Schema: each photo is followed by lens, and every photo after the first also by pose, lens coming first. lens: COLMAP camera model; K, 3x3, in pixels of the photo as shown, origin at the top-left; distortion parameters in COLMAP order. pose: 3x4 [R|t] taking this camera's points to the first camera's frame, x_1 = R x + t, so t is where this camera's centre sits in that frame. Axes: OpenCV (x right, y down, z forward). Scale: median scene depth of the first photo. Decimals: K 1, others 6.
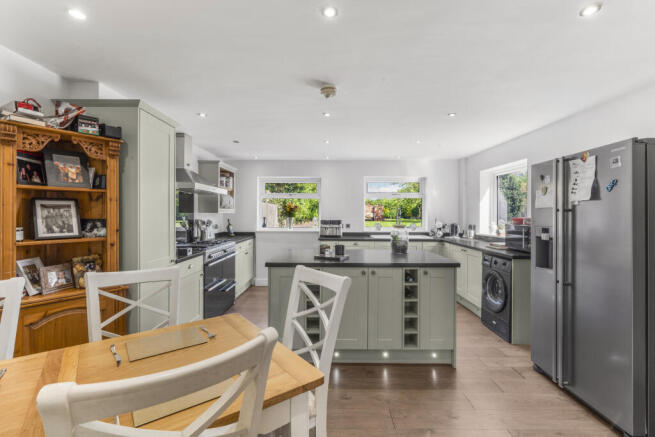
lens RADIAL K [[296.3, 0, 325.6], [0, 296.3, 214.9], [0, 0, 1]] dist [-0.000187, -0.000009]
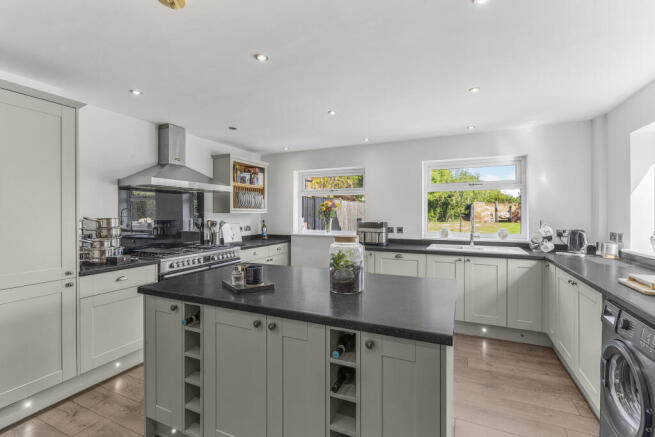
lens RADIAL K [[296.3, 0, 325.6], [0, 296.3, 214.9], [0, 0, 1]] dist [-0.000187, -0.000009]
pose [[0.913380, -0.002146, -0.407102, 0.220055], [0.001749, 0.999998, -0.001350, -0.000173], [0.407104, 0.000521, 0.913382, 0.269420]]
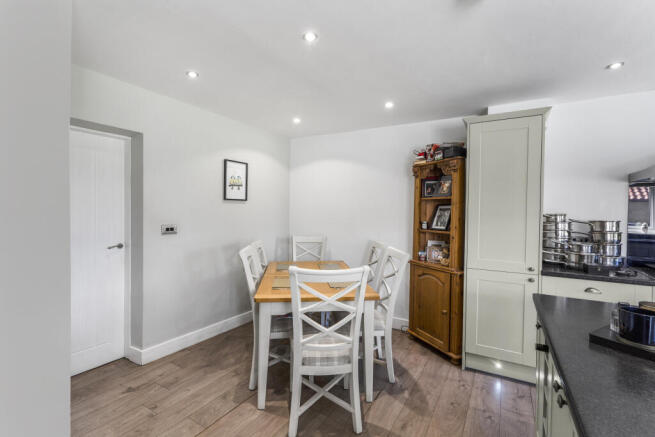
lens RADIAL K [[295.2, 0, 327.5], [0, 295.2, 218.5], [0, 0, 1]] dist [-0.000274, -0.000085]
pose [[-0.499353, 0.007419, -0.866367, 0.265666], [-0.020708, 0.999575, 0.020496, -0.000183], [0.866151, 0.028176, -0.498987, 0.448240]]
